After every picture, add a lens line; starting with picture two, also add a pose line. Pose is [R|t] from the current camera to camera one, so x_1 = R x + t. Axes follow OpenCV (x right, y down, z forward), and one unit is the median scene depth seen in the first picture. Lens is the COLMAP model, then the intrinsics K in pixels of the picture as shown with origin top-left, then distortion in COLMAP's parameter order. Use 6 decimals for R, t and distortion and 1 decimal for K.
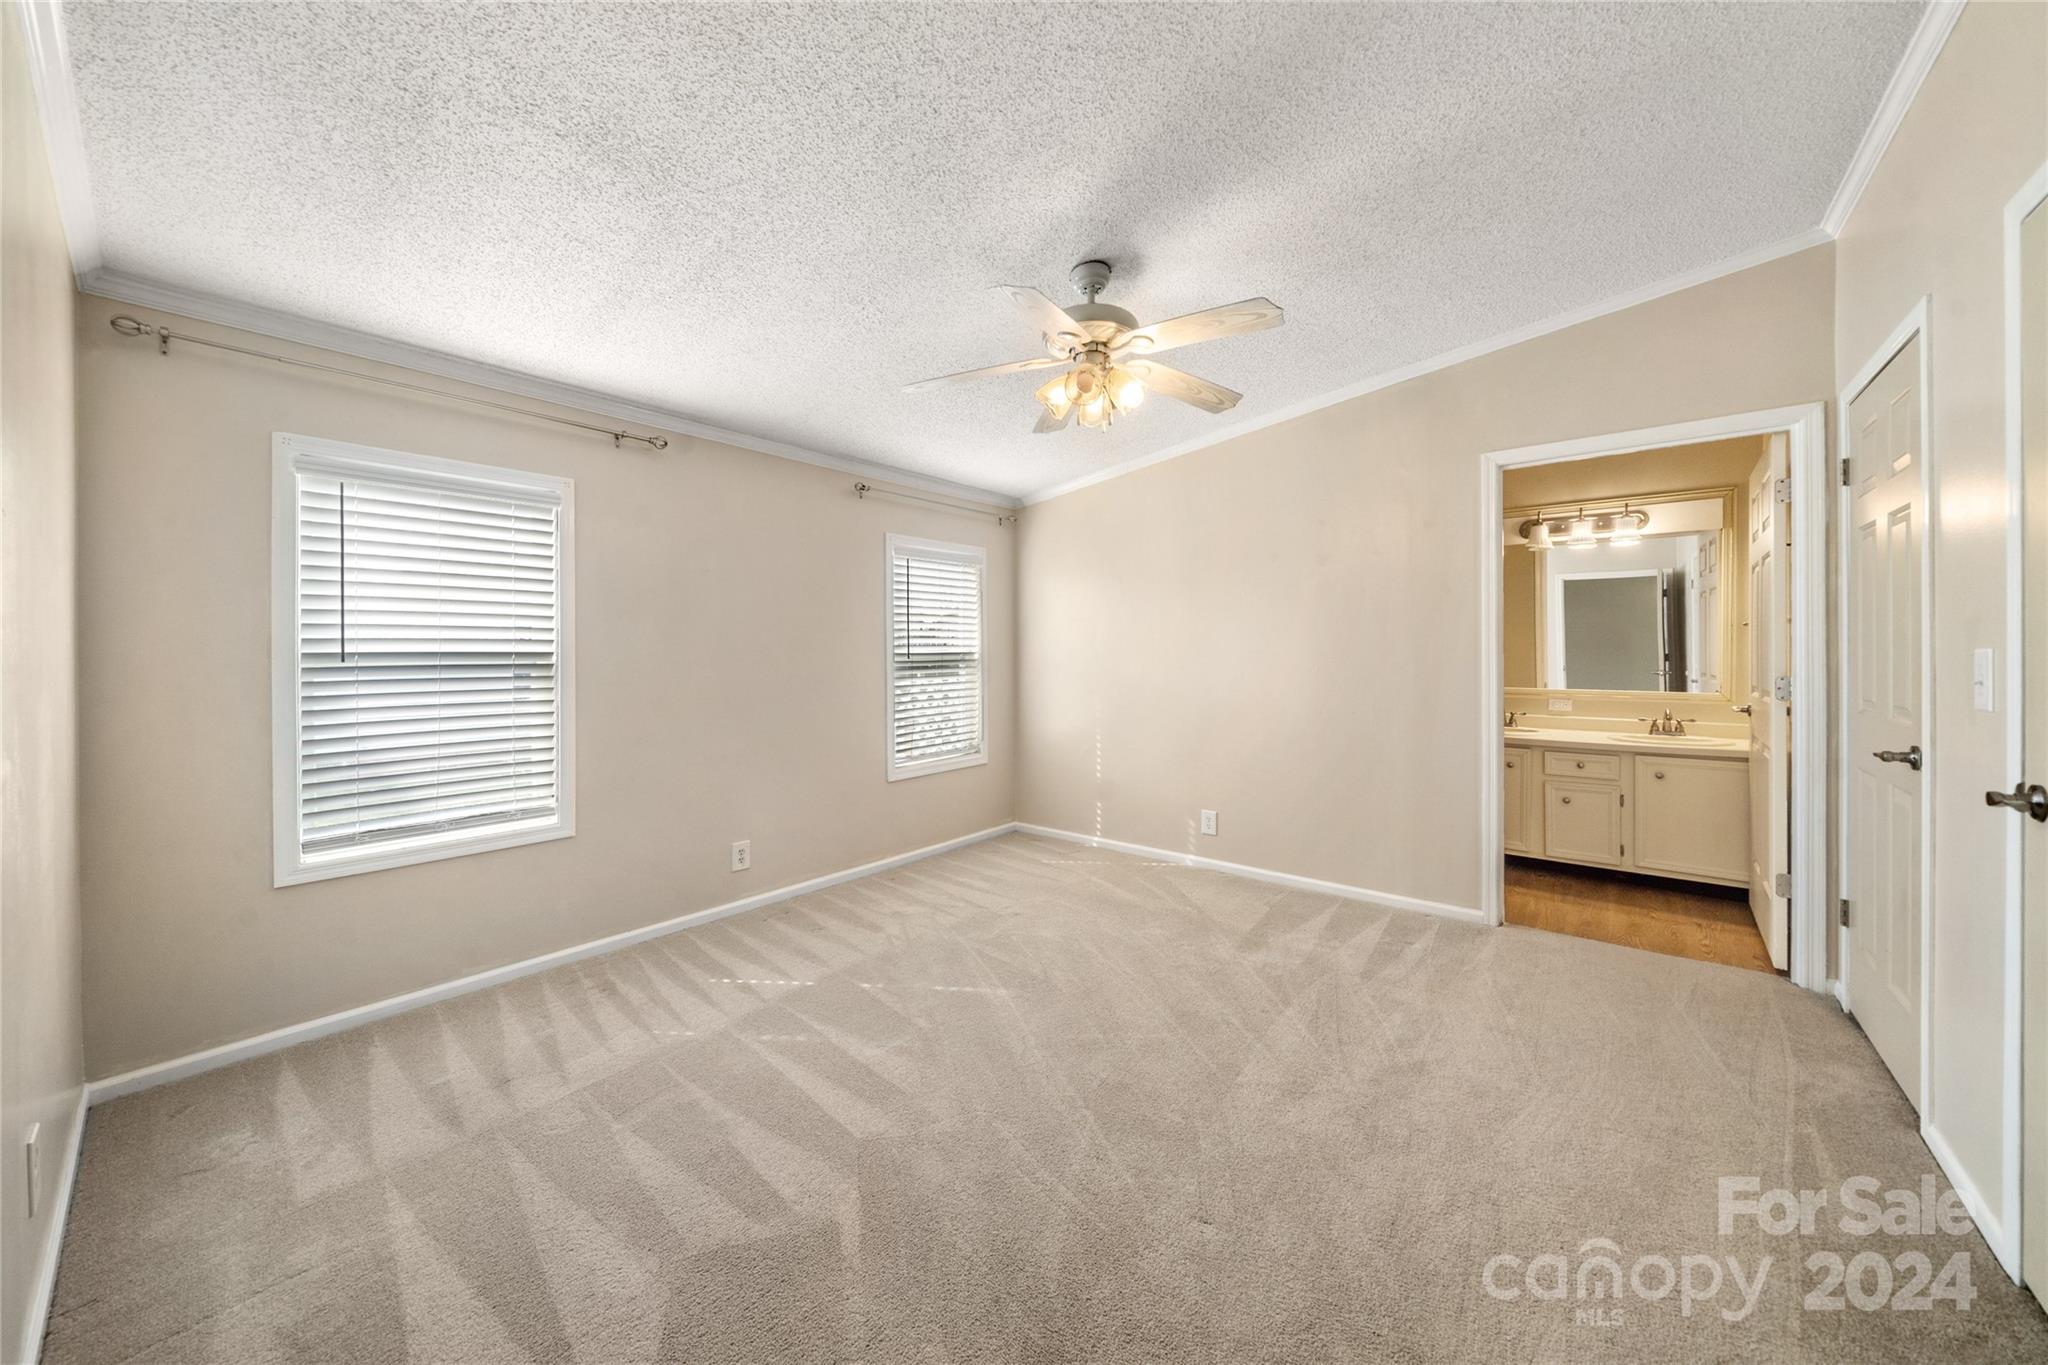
lens RADIAL K [[713.5, 0, 1026.5], [0, 713.5, 646.3], [0, 0, 1]] dist [-0.007120, 0.000652]
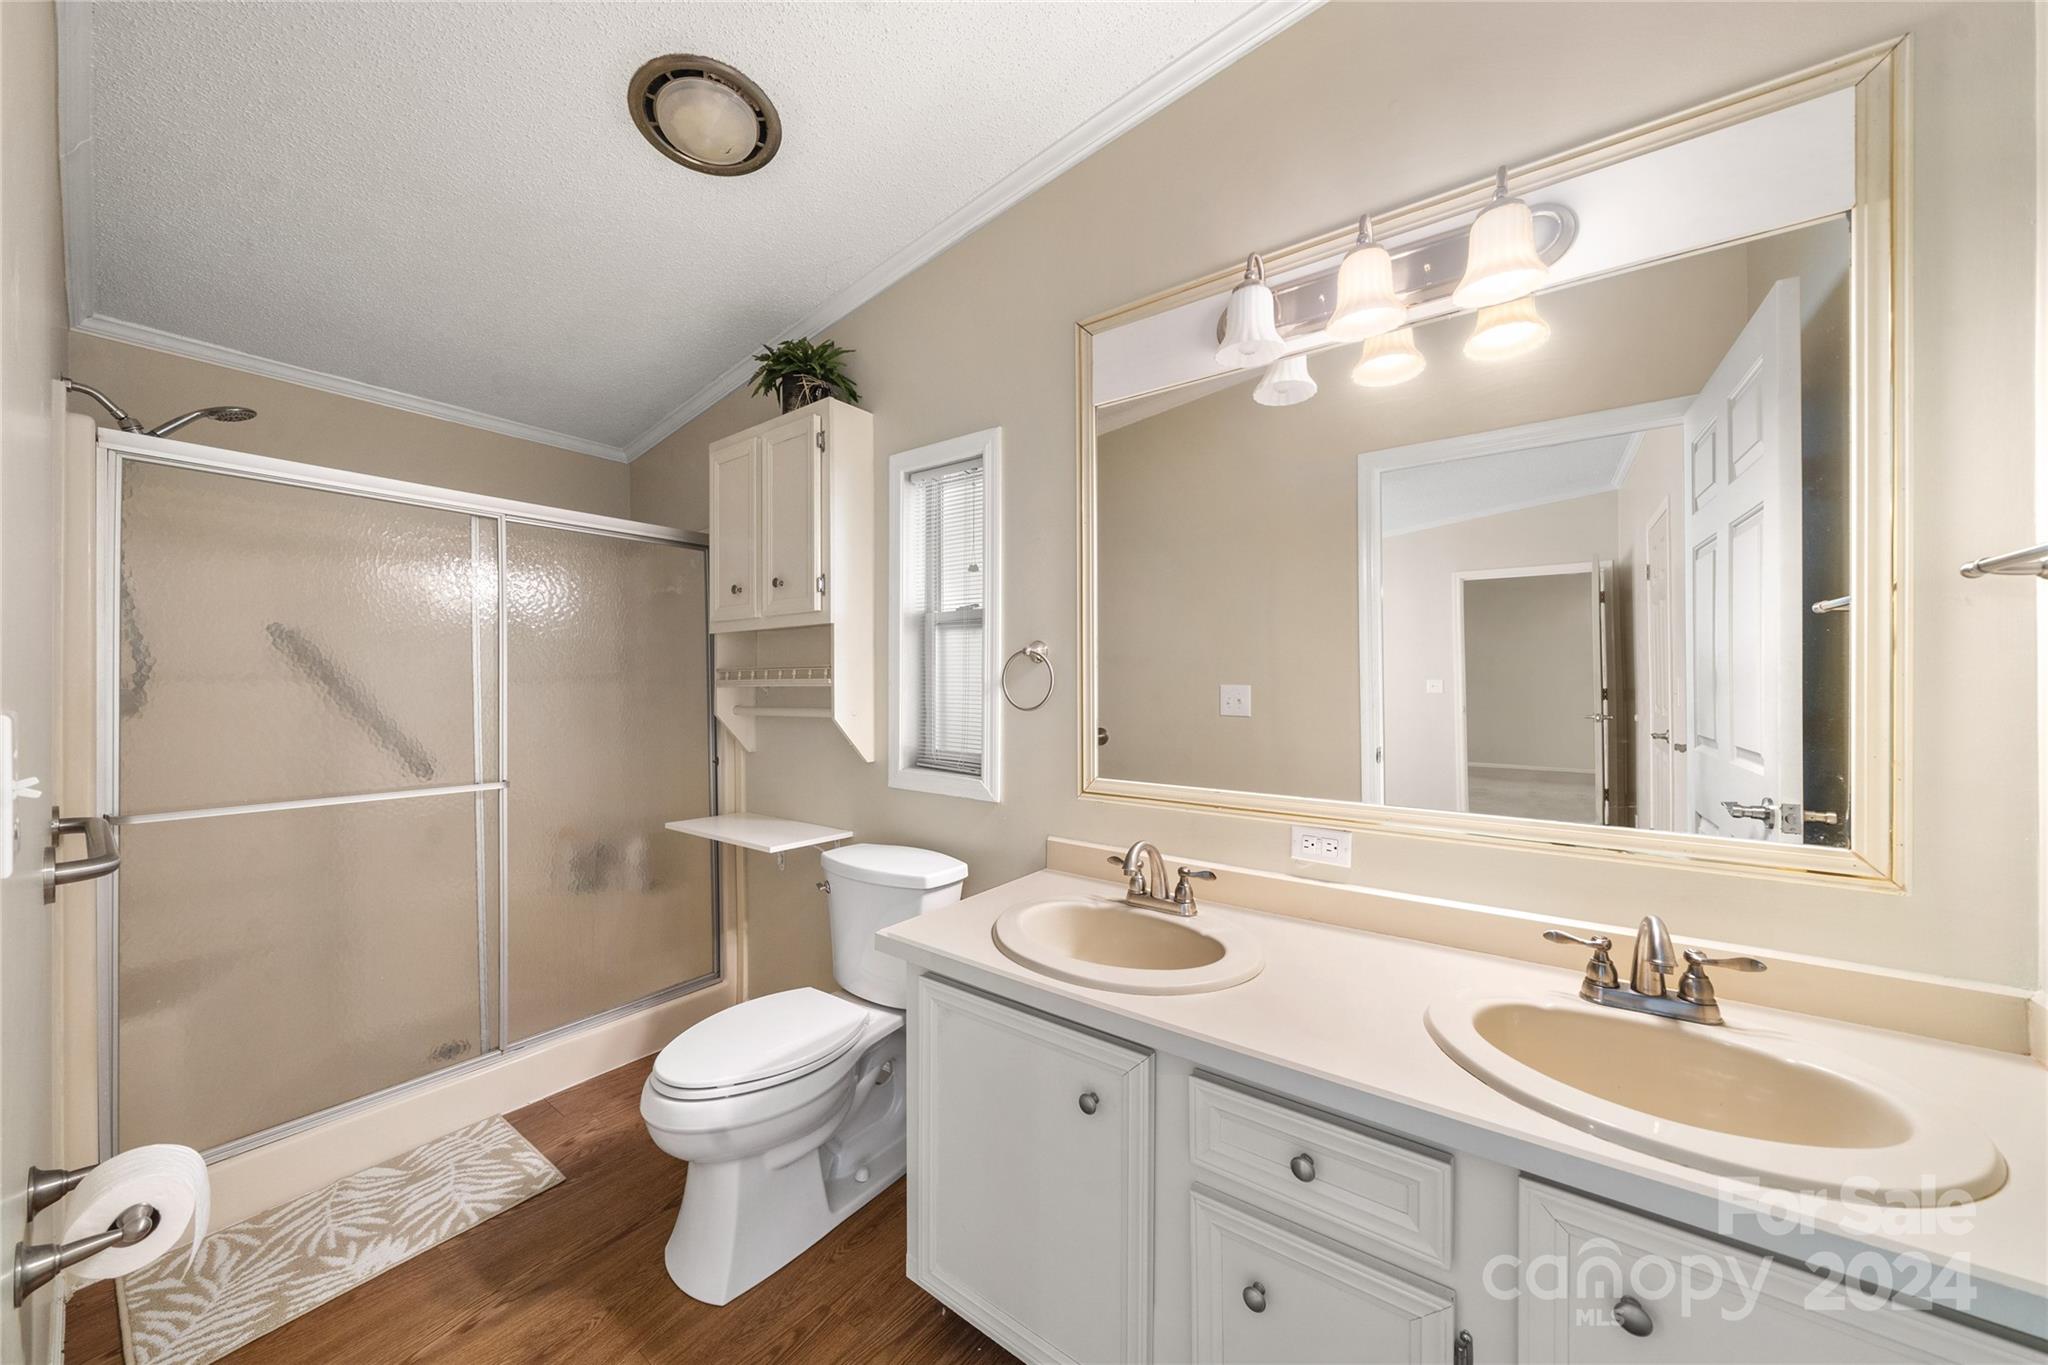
lens RADIAL K [[713.5, 0, 1021.2], [0, 713.5, 670.4], [0, 0, 1]] dist [-0.007120, 0.000652]
pose [[0.998575, 0.003110, 0.053272, 0.321569], [-0.002466, 0.999923, -0.012149, 0.002770], [-0.053306, 0.012000, 0.998506, 0.367067]]
